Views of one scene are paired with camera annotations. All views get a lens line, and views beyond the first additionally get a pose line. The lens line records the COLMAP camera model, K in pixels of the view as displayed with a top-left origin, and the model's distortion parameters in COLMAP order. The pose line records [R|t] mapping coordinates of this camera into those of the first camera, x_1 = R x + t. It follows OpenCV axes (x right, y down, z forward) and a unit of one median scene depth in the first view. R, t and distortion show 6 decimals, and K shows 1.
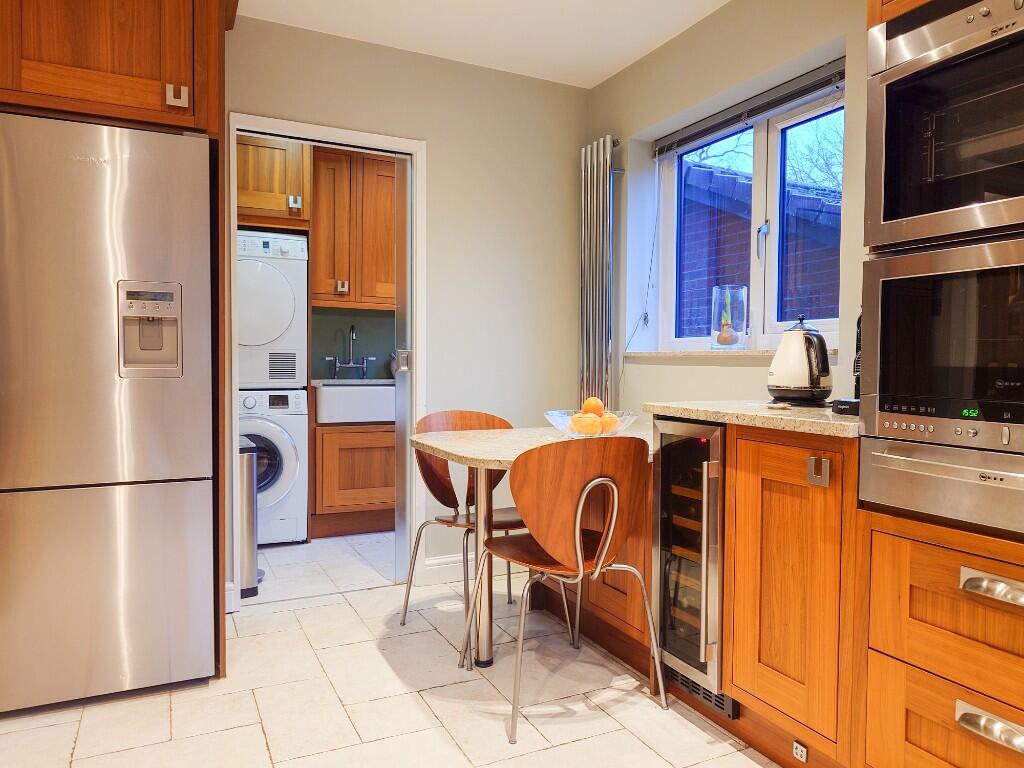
lens RADIAL K [[719.3, 0, 533.7], [0, 719.3, 385.0], [0, 0, 1]] dist [-0.000715, 0.004202]
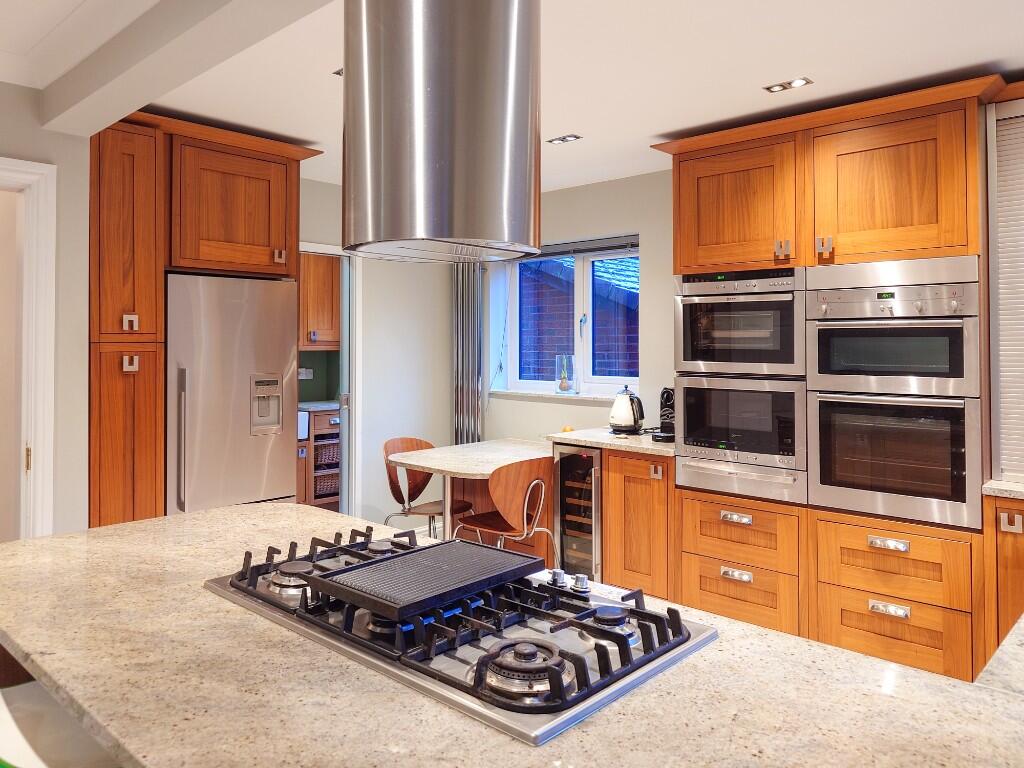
lens RADIAL K [[747.0, 0, 460.2], [0, 747.0, 331.7], [0, 0, 1]] dist [-0.003869, -0.001120]
pose [[0.951341, -0.002032, 0.308133, -0.678732], [0.015671, 0.999003, -0.041796, -0.171962], [-0.307741, 0.044591, 0.950425, -0.766760]]
